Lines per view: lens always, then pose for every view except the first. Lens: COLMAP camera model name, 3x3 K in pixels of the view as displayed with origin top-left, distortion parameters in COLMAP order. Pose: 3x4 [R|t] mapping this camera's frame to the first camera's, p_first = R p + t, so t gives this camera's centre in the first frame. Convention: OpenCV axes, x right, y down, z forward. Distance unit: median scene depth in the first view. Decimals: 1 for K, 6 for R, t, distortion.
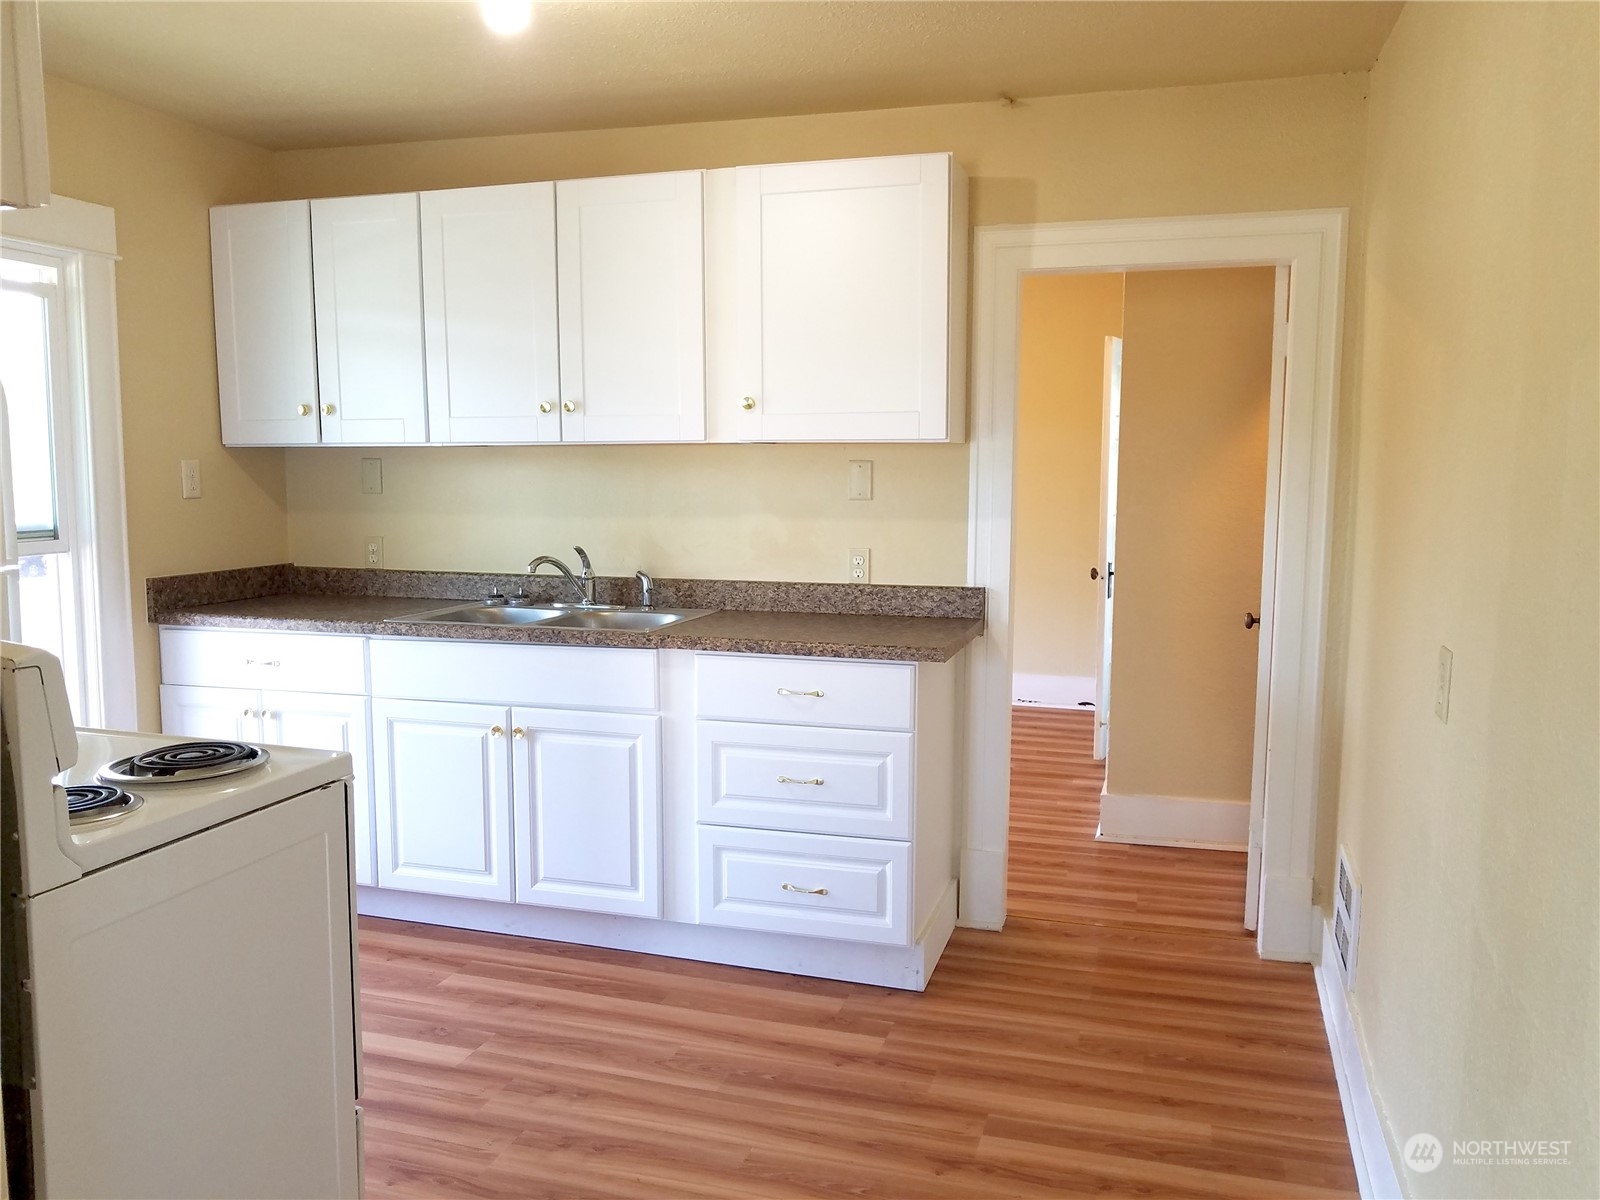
lens RADIAL K [[1270.5, 0, 800.0], [0, 1270.5, 600.0], [0, 0, 1]] dist [-0.013554, -0.001338]
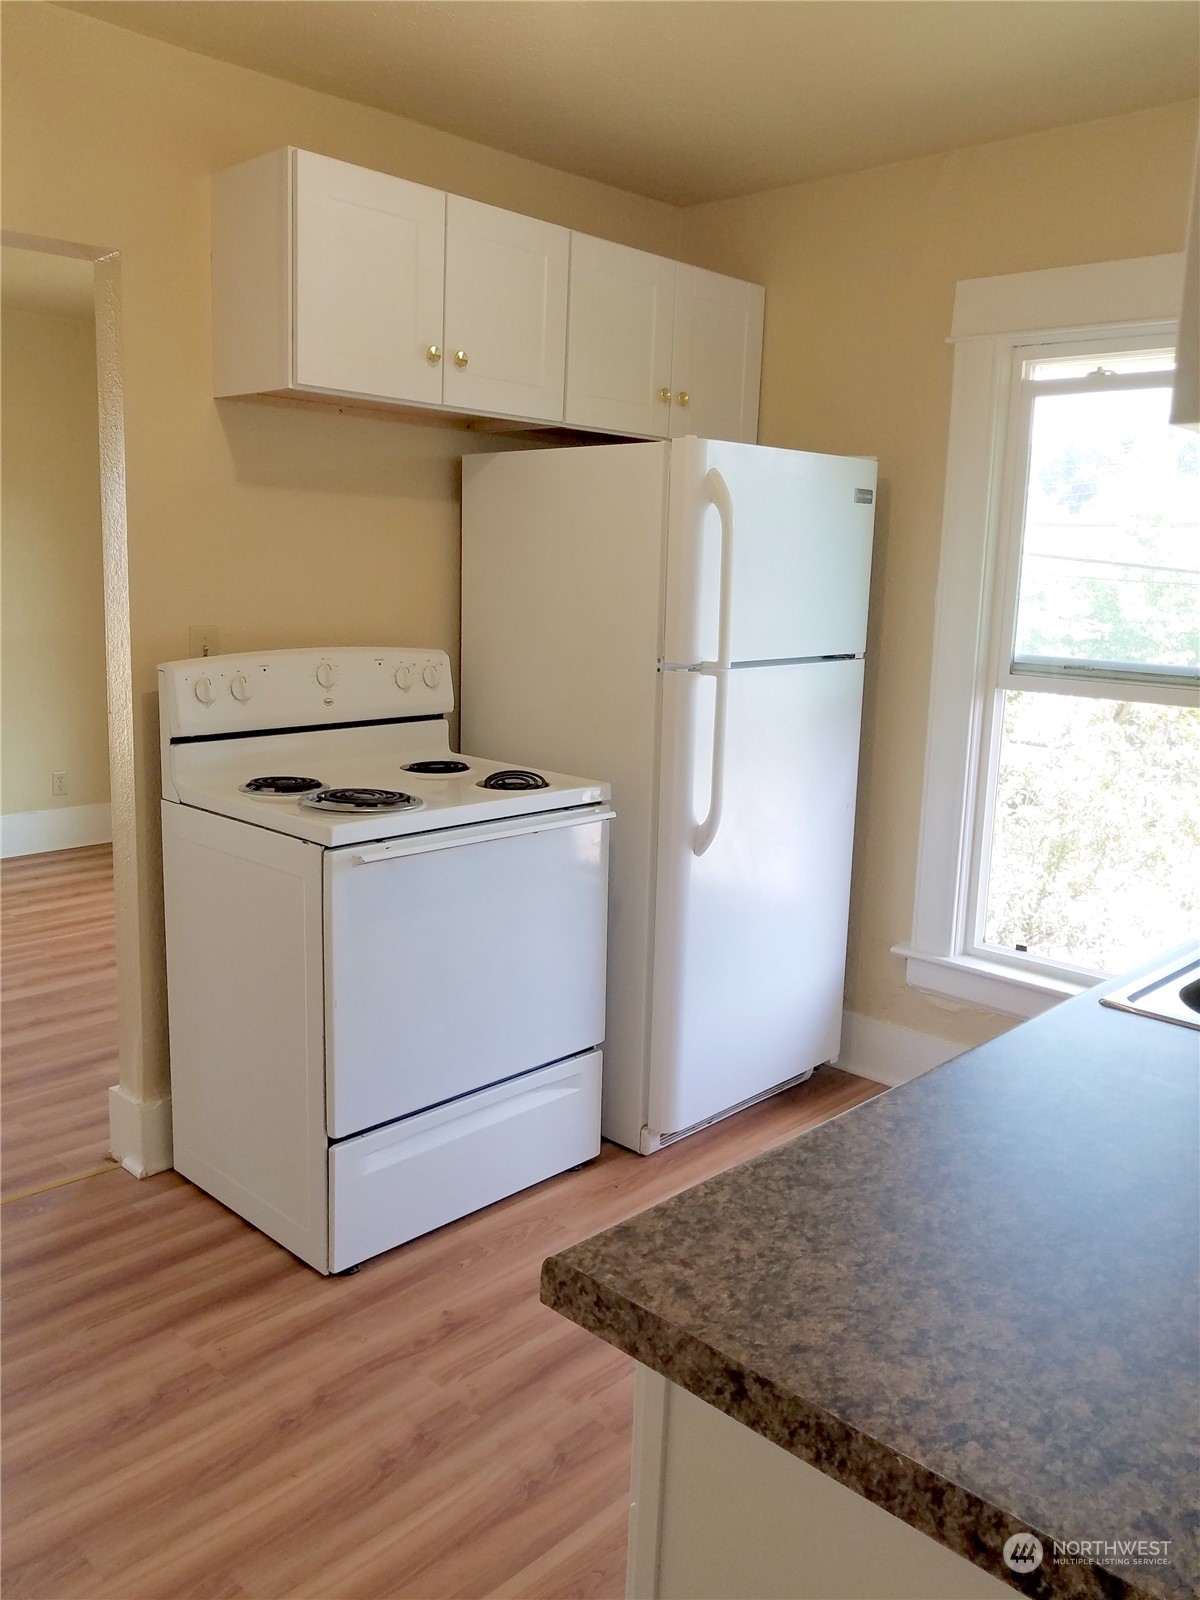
lens RADIAL K [[1236.3, 0, 566.6], [0, 1236.3, 797.9], [0, 0, 1]] dist [-0.037749, -0.002555]
pose [[-0.455892, 0.146208, -0.877944, 0.397259], [-0.130562, 0.964758, 0.228463, -0.152086], [0.880407, 0.218780, -0.420736, 1.335302]]
